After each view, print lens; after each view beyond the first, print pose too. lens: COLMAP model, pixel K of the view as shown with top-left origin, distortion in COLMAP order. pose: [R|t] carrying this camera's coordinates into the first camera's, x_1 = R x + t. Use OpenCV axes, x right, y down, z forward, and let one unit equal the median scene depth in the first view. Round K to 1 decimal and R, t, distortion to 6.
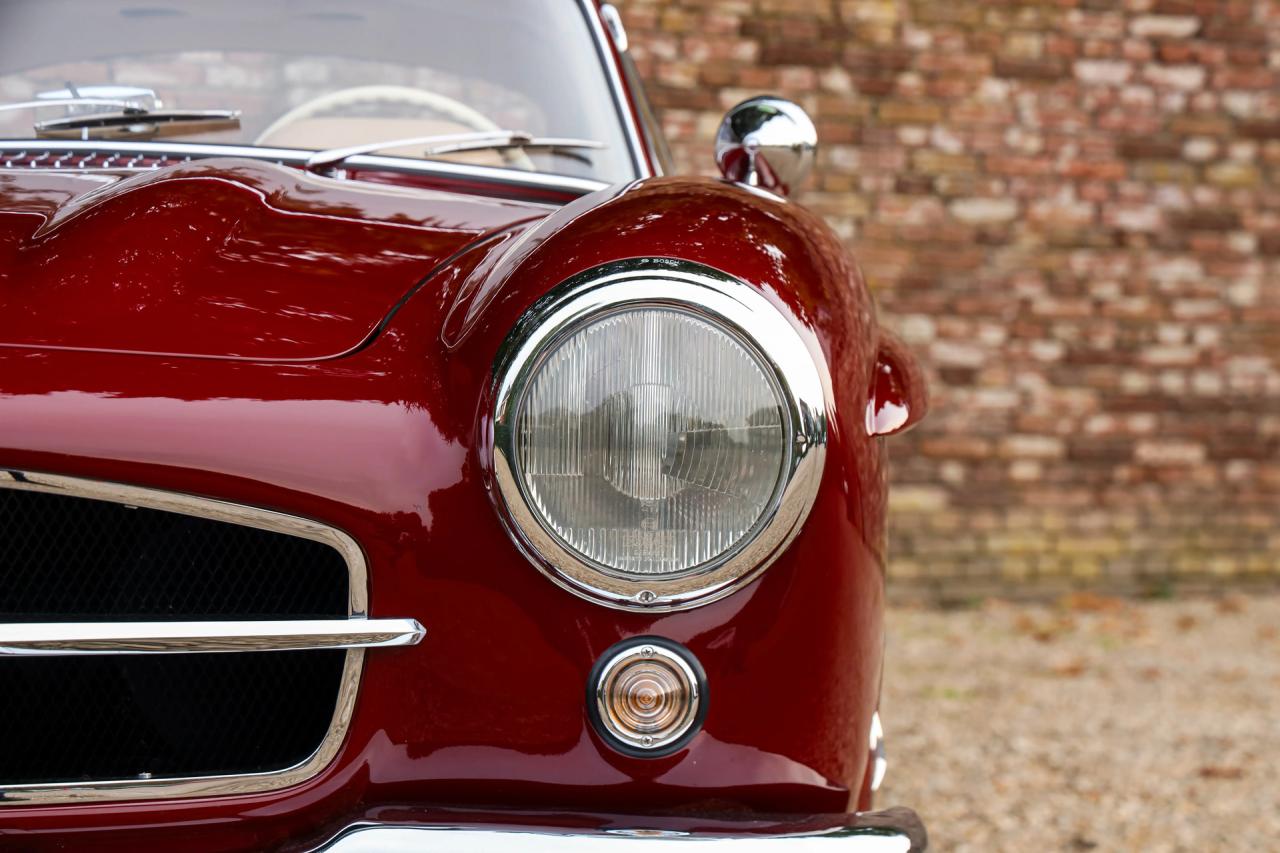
lens RADIAL K [[4446.2, 0, 633.4], [0, 4446.2, 414.1], [0, 0, 1]] dist [0.259207, 0.000000]
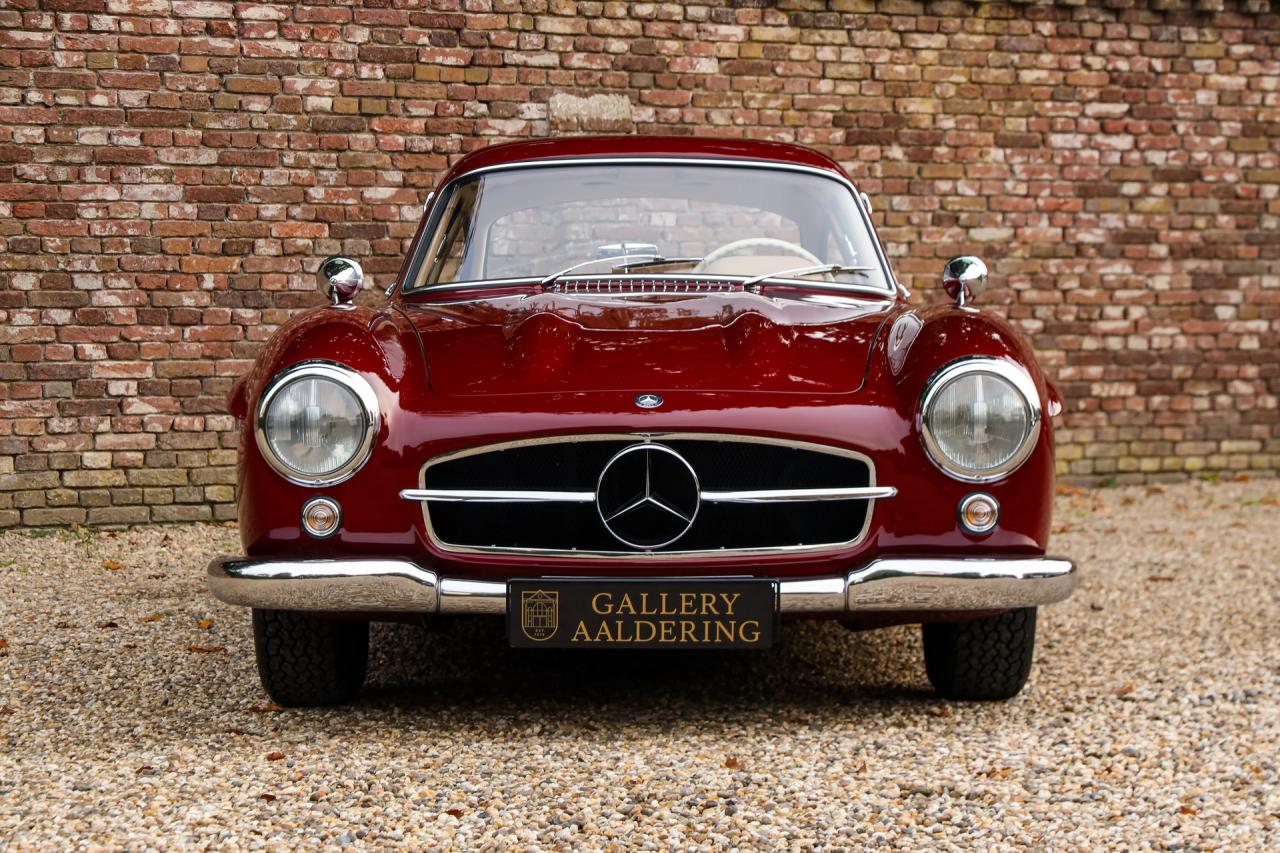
lens RADIAL K [[3827.8, 0, 640.2], [0, 3827.8, 438.8], [0, 0, 1]] dist [0.243641, 0.000000]
pose [[0.999855, -0.016120, 0.005560, -0.049432], [0.015975, 0.999557, 0.025126, -0.010476], [-0.005963, -0.025033, 0.999669, -0.312268]]
